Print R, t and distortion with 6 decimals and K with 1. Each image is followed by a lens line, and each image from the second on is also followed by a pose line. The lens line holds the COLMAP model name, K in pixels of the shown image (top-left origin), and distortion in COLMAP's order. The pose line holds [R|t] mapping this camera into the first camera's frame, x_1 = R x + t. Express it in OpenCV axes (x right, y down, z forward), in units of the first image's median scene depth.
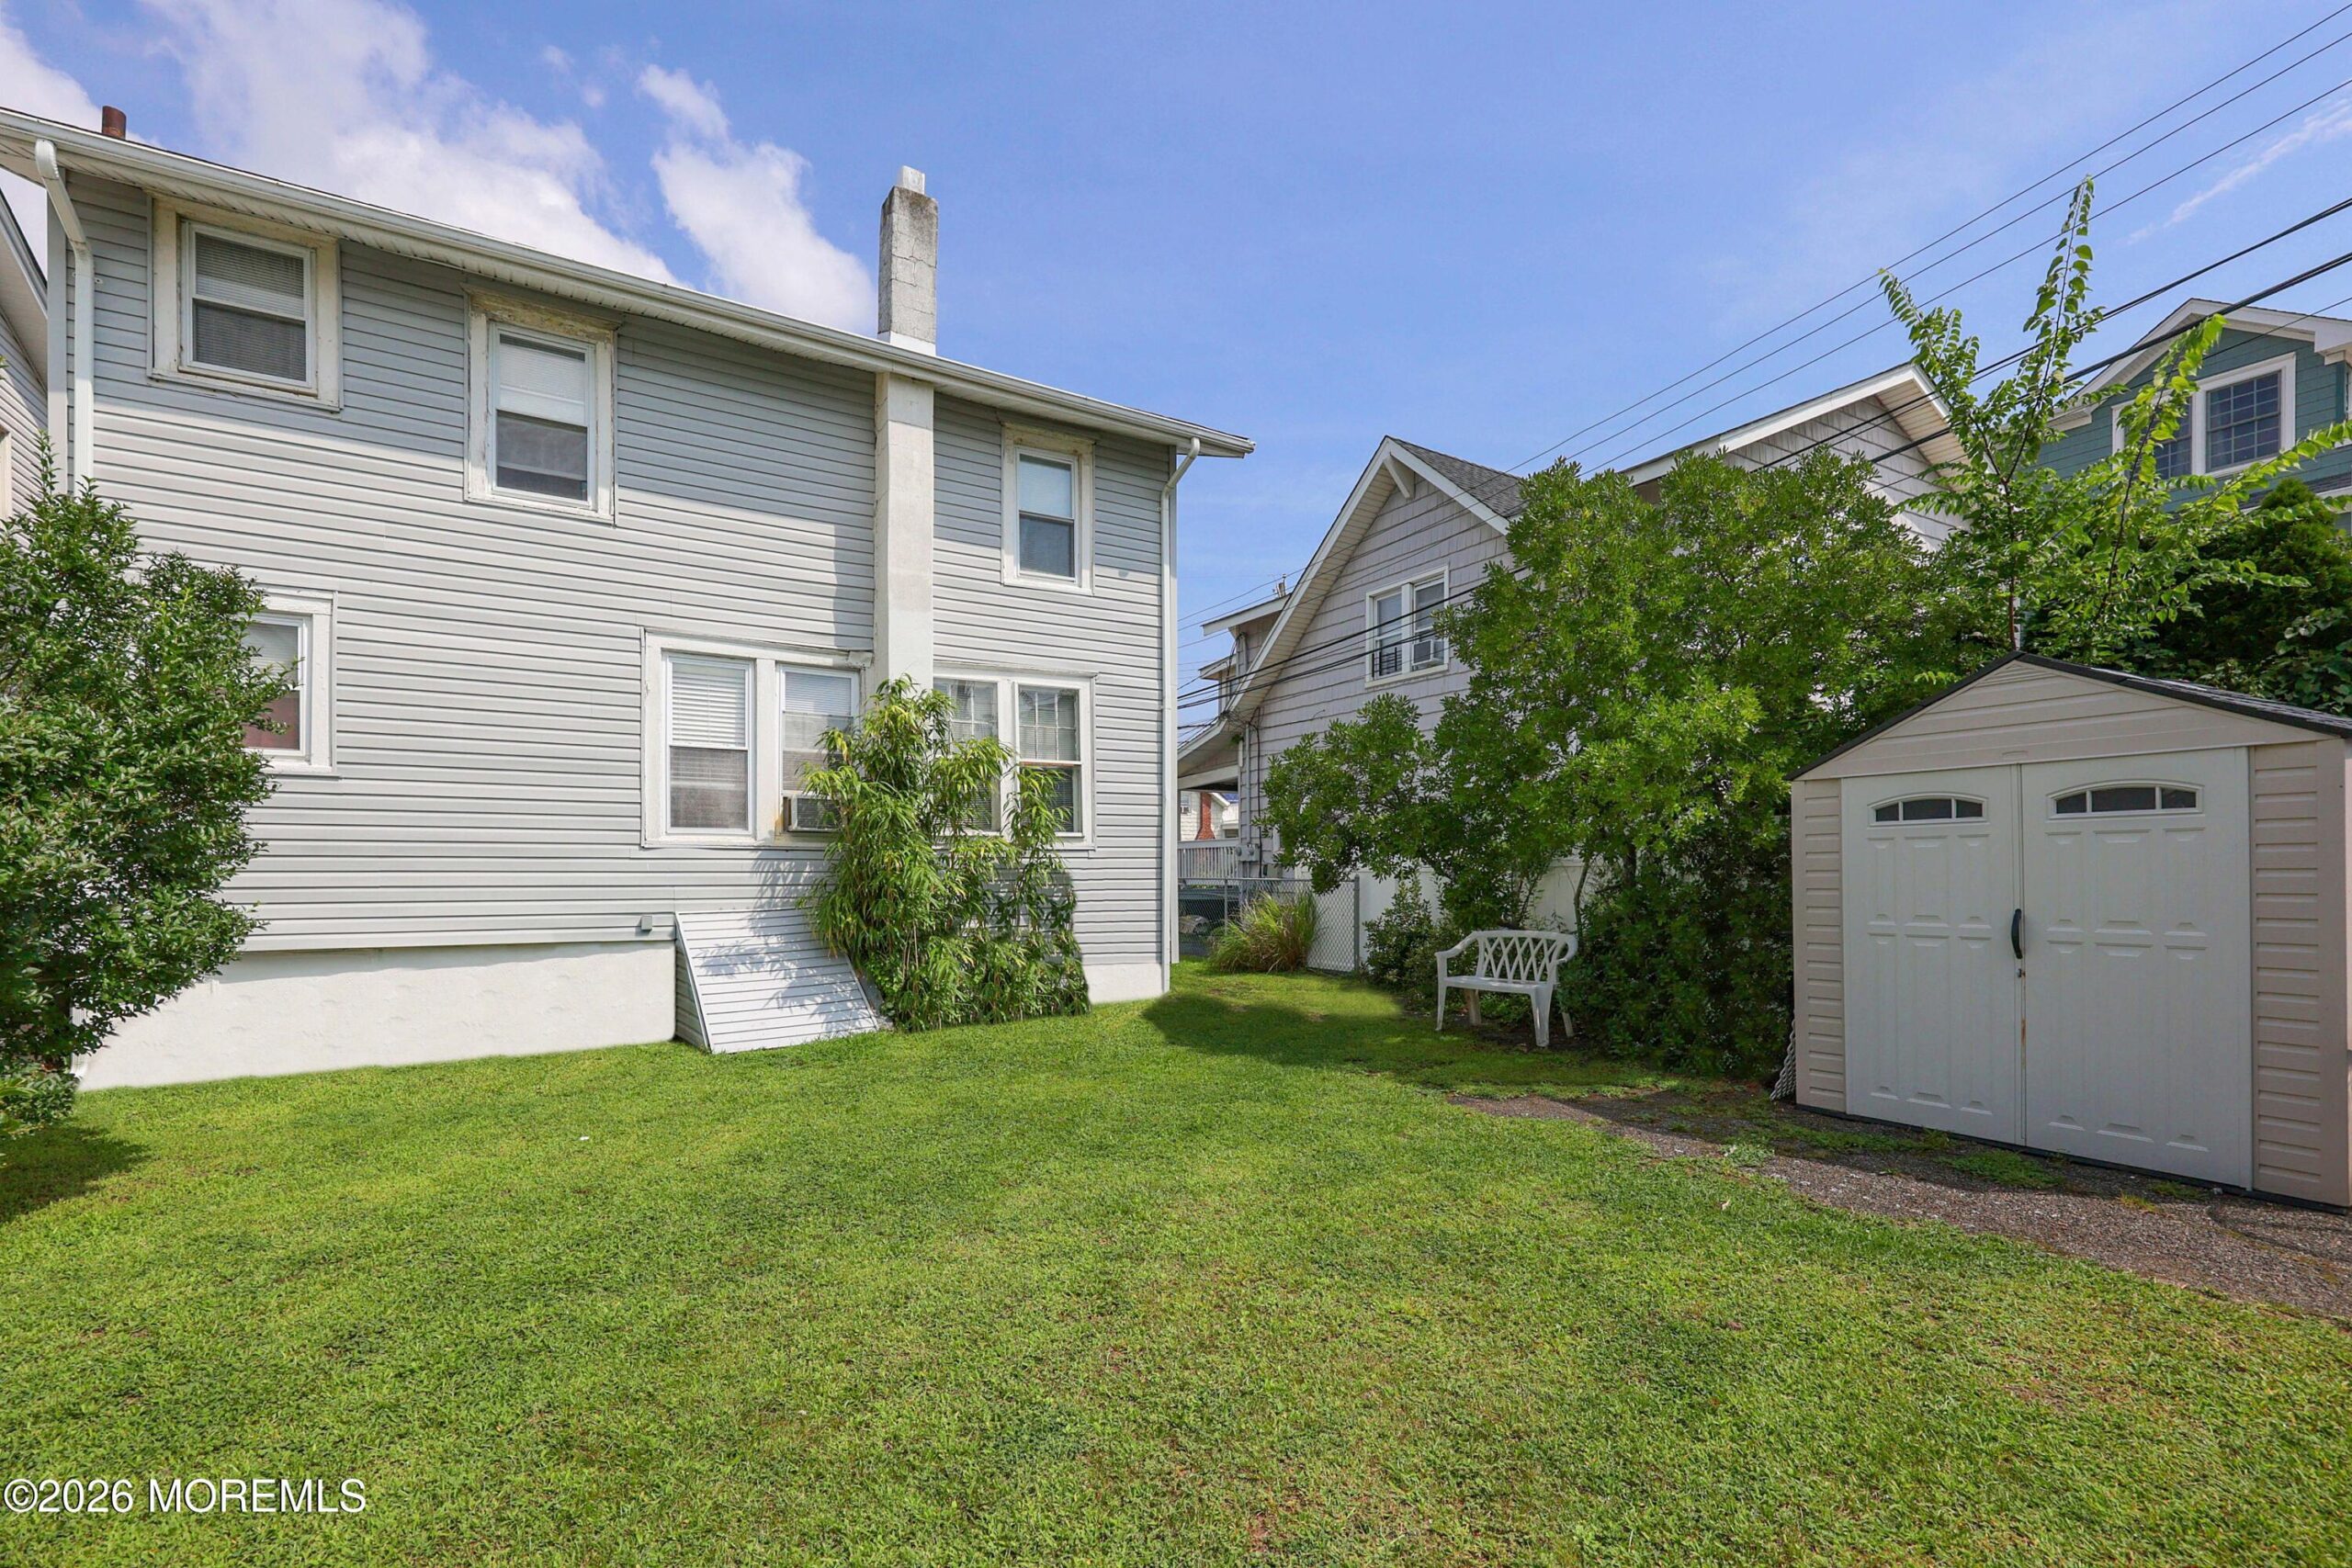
lens RADIAL K [[983.8, 0, 1233.7], [0, 983.8, 869.6], [0, 0, 1]] dist [0.000195, -0.000211]
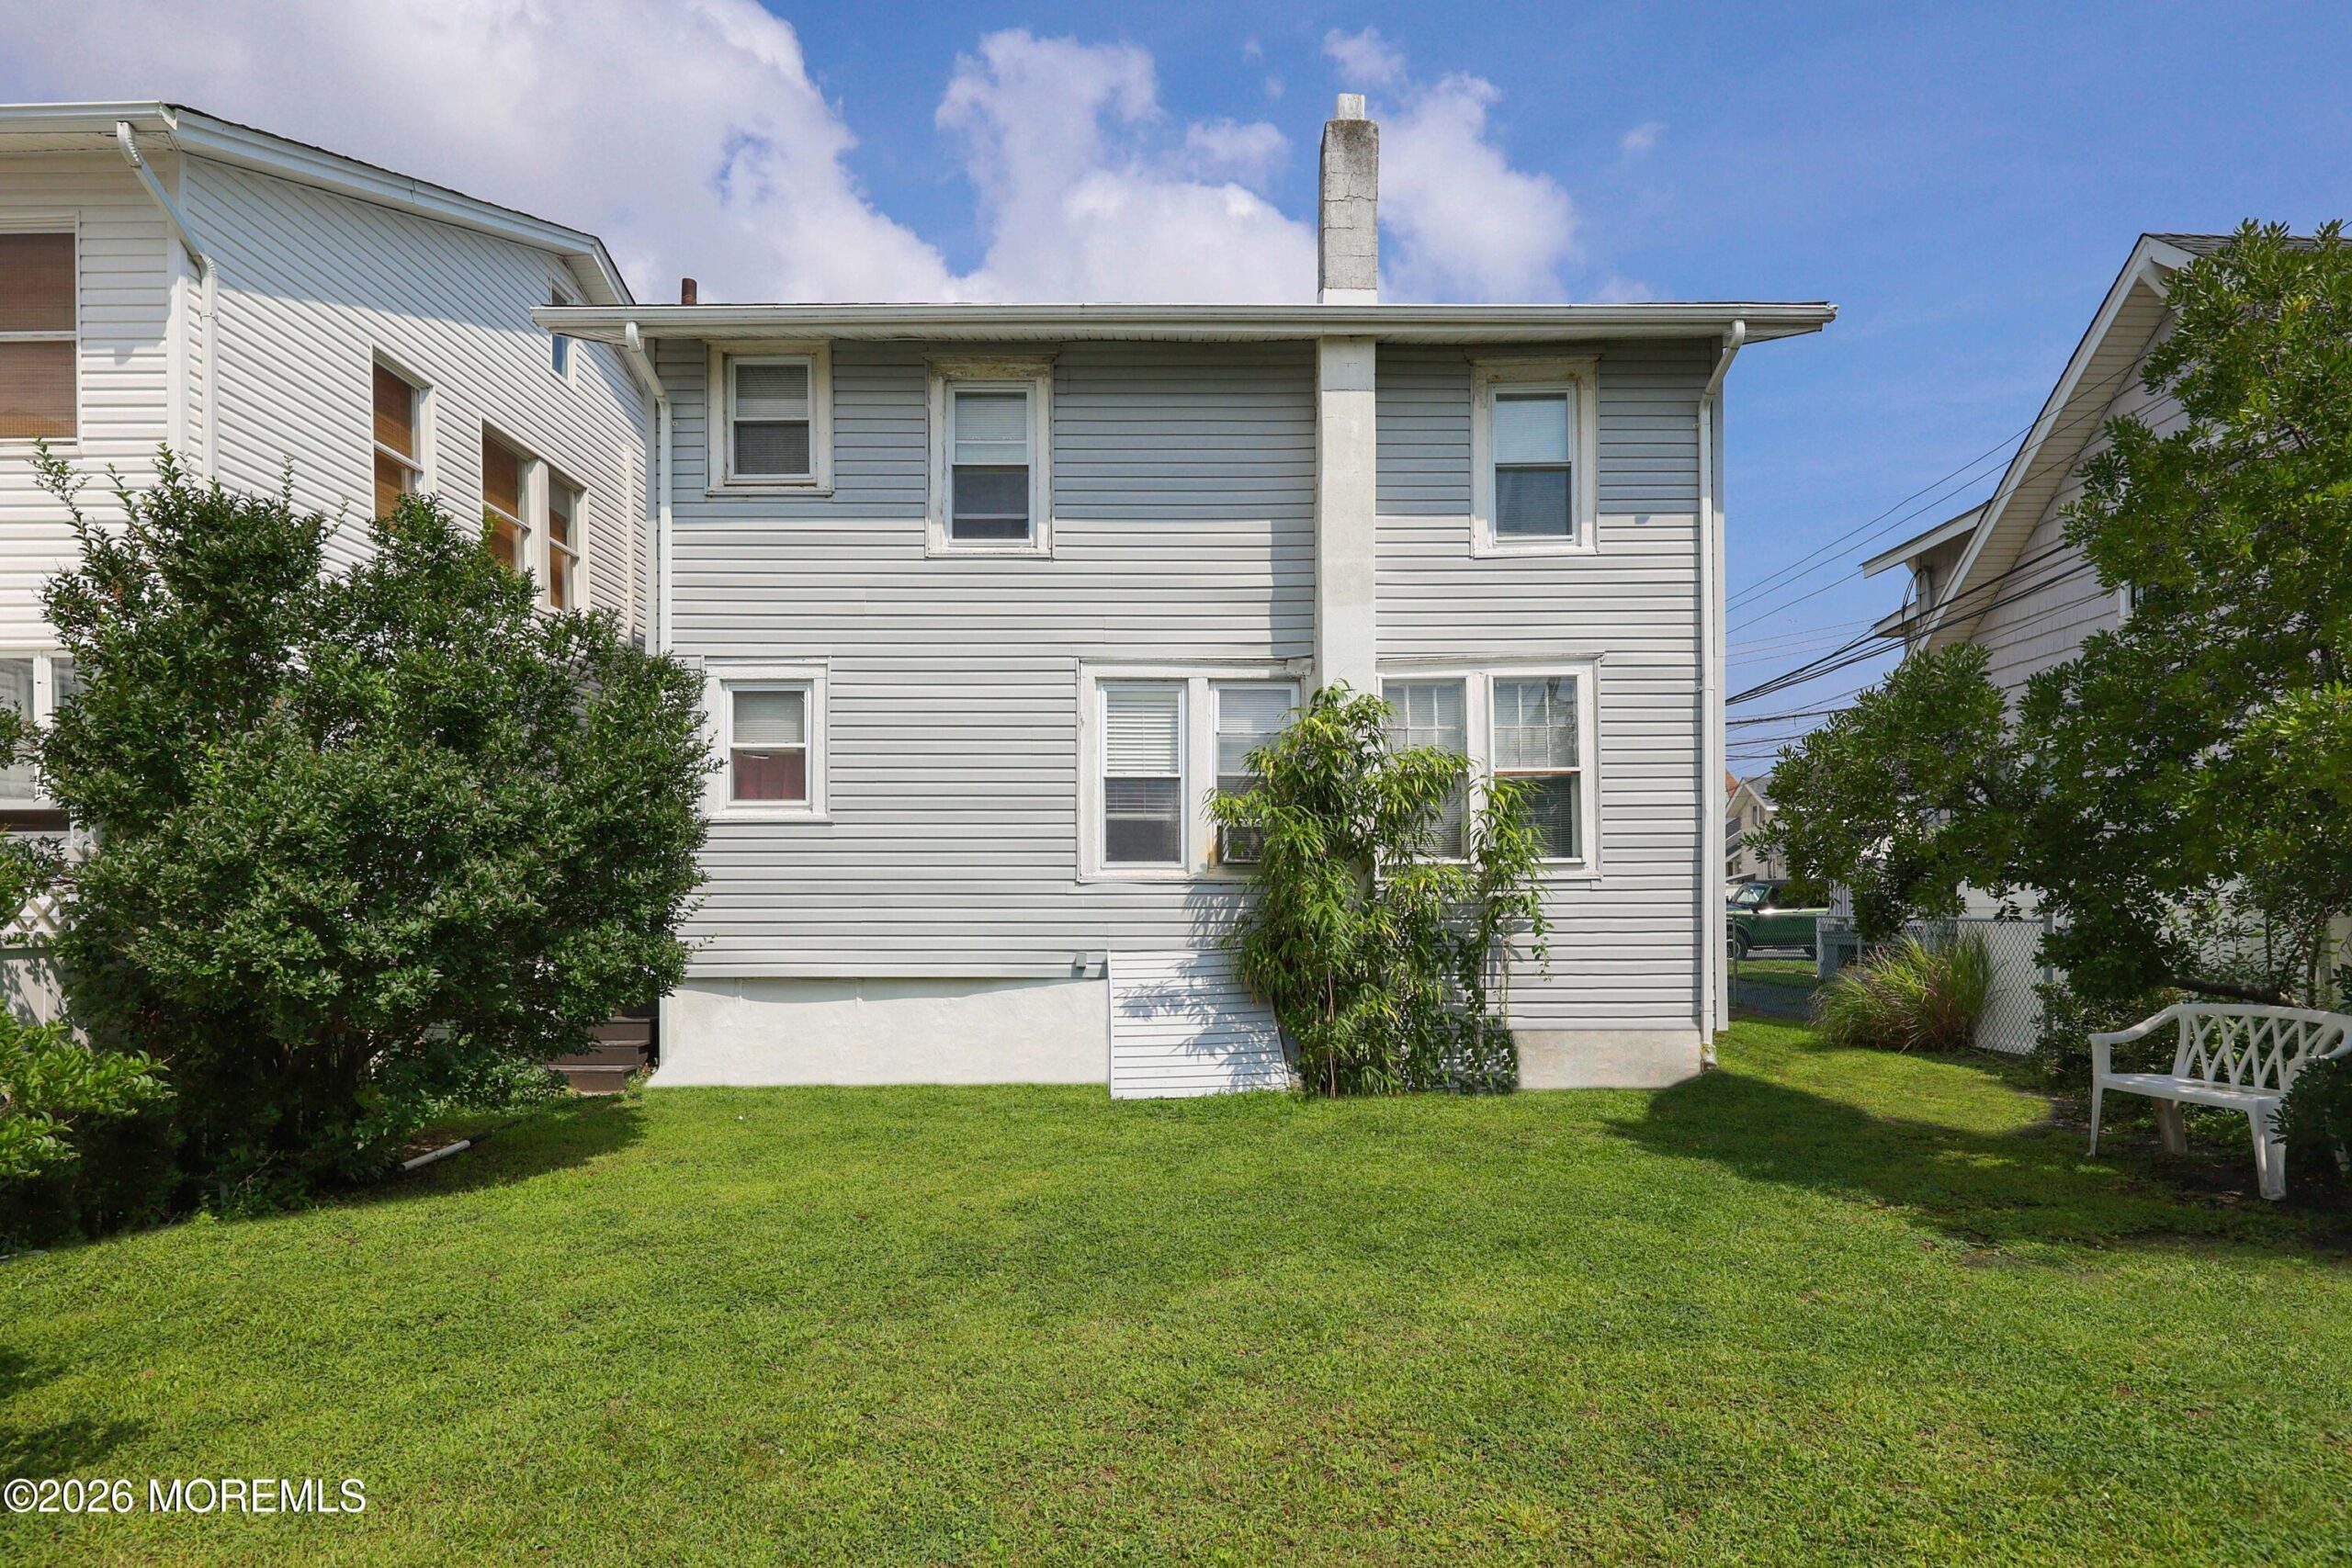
lens RADIAL K [[1203.7, 0, 1209.4], [0, 1203.7, 899.3], [0, 0, 1]] dist [-0.001917, 0.000820]
pose [[0.862532, -0.002620, -0.505996, 0.123342], [0.000682, 0.999992, -0.004014, -0.001316], [0.506002, 0.003117, 0.862527, 0.035272]]
